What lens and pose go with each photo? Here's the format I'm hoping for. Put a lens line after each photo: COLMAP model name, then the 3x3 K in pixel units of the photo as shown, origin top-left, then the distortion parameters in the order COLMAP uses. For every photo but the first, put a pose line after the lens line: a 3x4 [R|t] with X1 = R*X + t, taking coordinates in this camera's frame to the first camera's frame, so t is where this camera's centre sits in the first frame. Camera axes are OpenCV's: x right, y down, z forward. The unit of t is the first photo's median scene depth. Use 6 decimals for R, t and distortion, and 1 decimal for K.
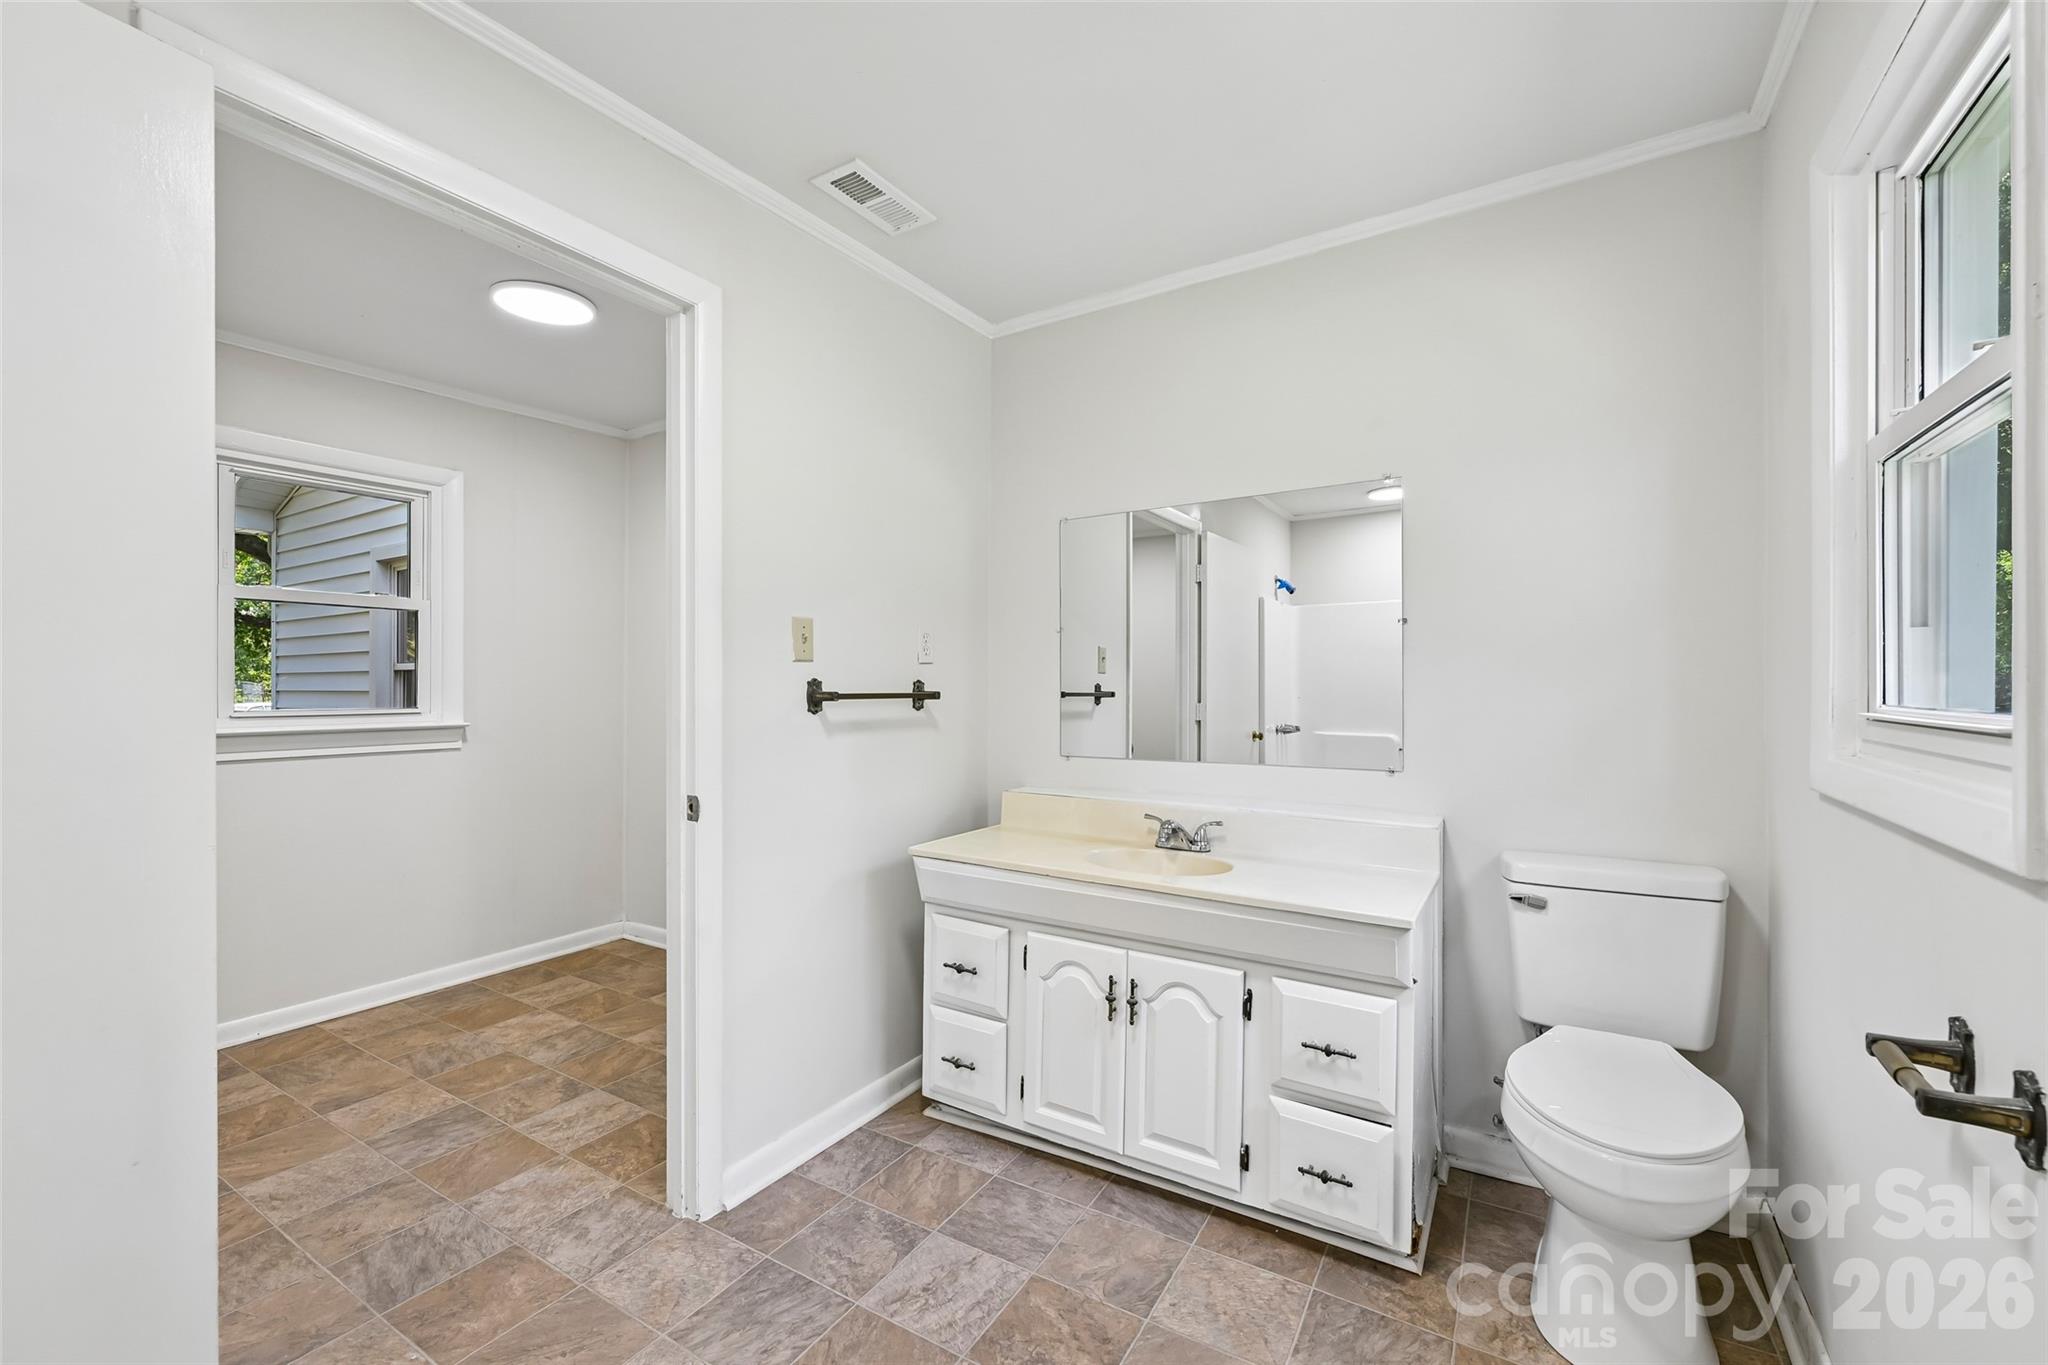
lens RADIAL K [[834.0, 0, 1034.1], [0, 834.0, 678.3], [0, 0, 1]] dist [-0.000592, 0.000575]
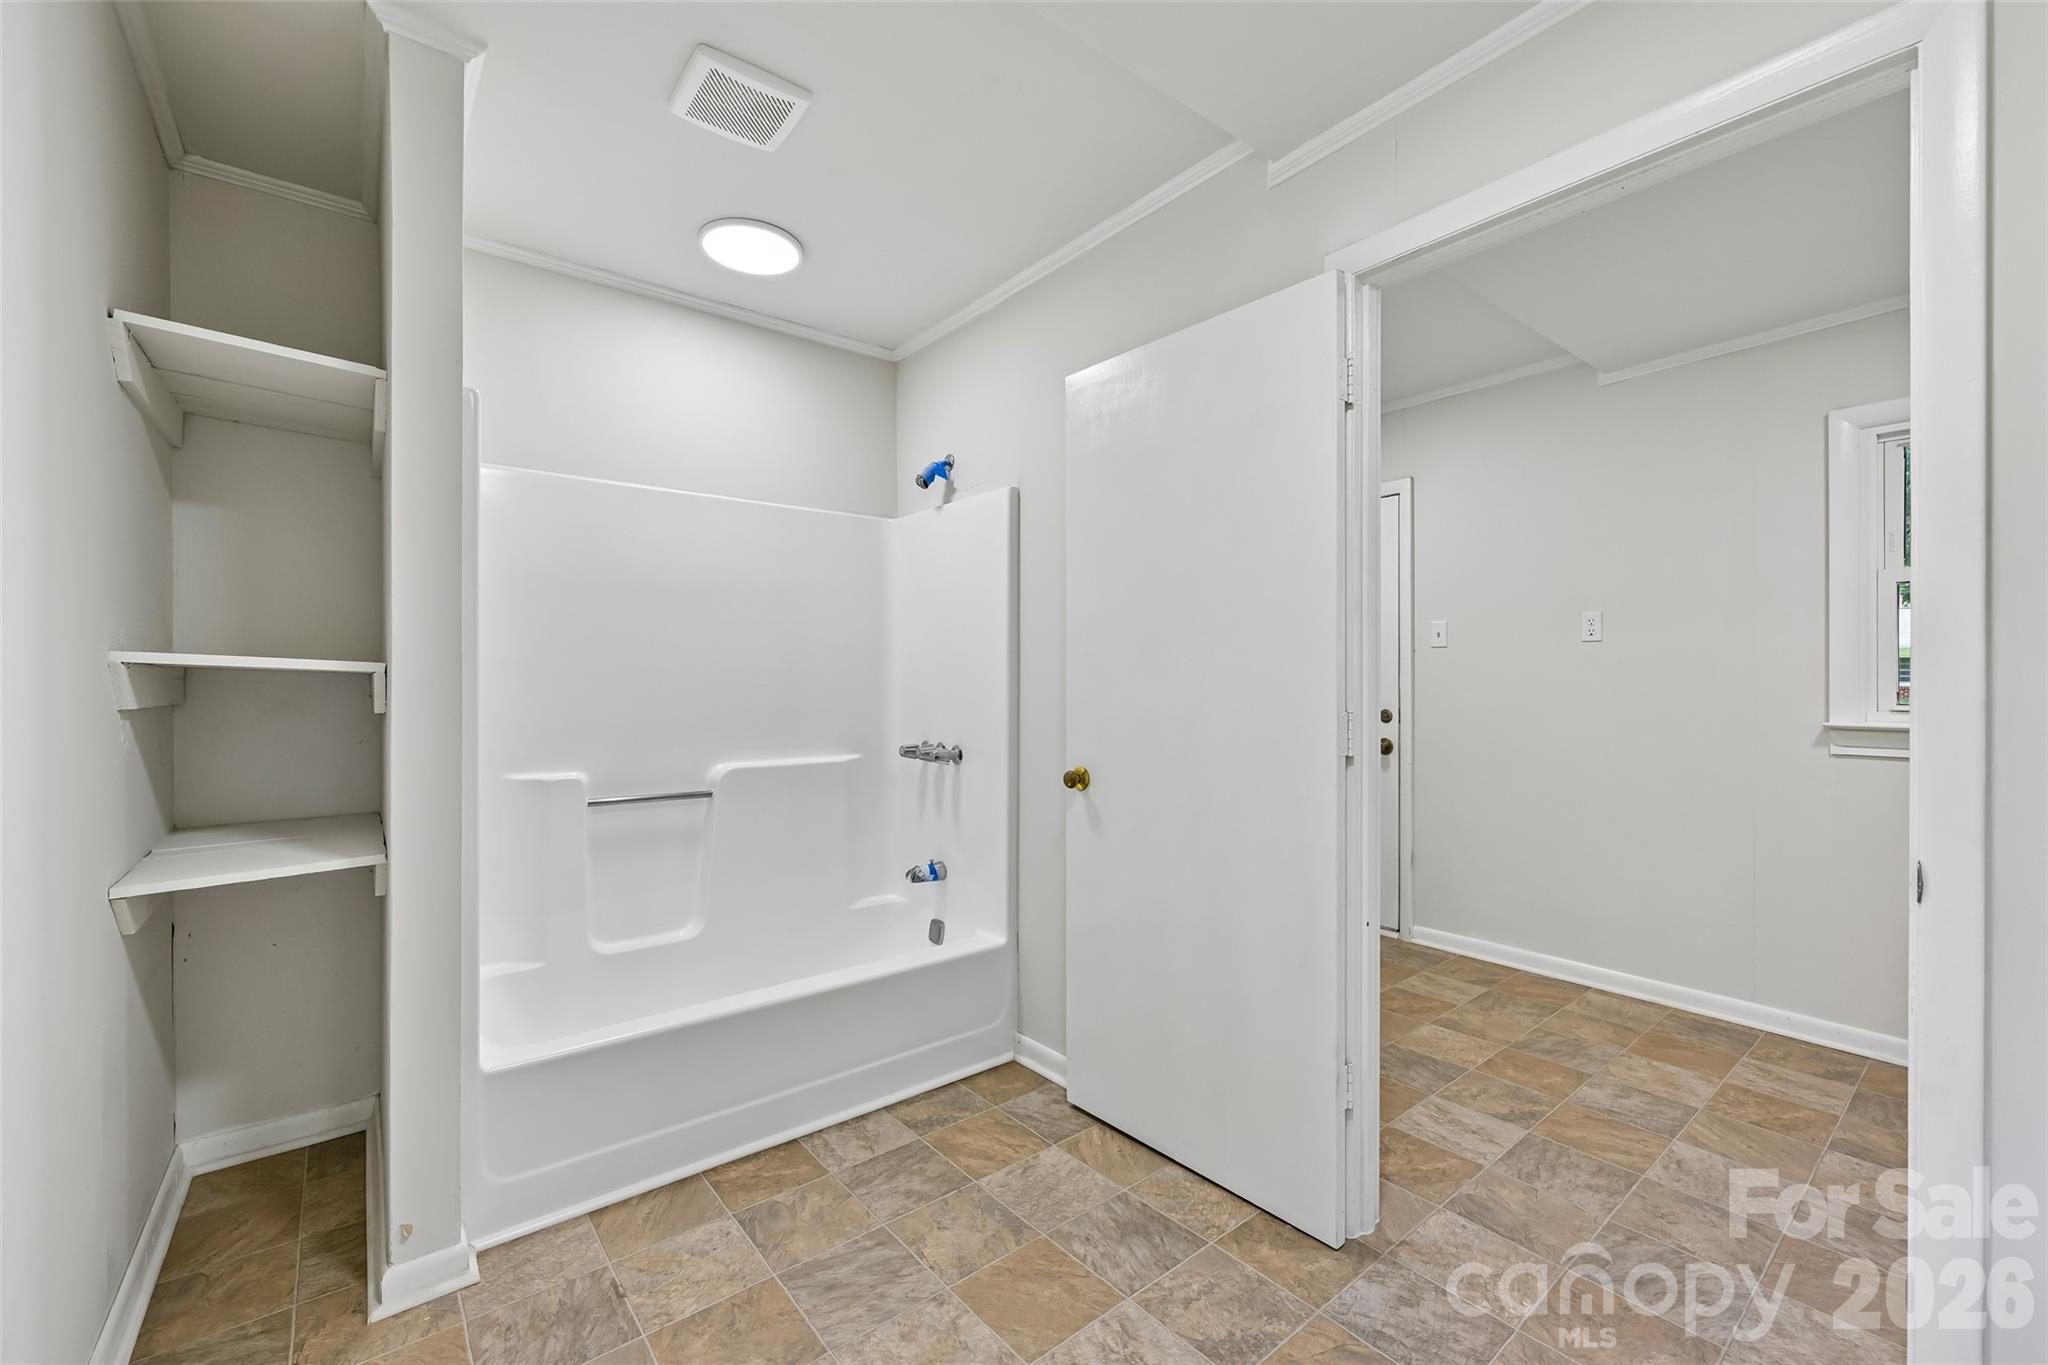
lens RADIAL K [[834.0, 0, 1039.4], [0, 834.0, 697.0], [0, 0, 1]] dist [-0.000592, 0.000575]
pose [[-0.324980, 0.018548, -0.945539, 0.518273], [0.010230, 0.999818, 0.016096, 0.003380], [0.945666, -0.004442, -0.325110, 0.844879]]
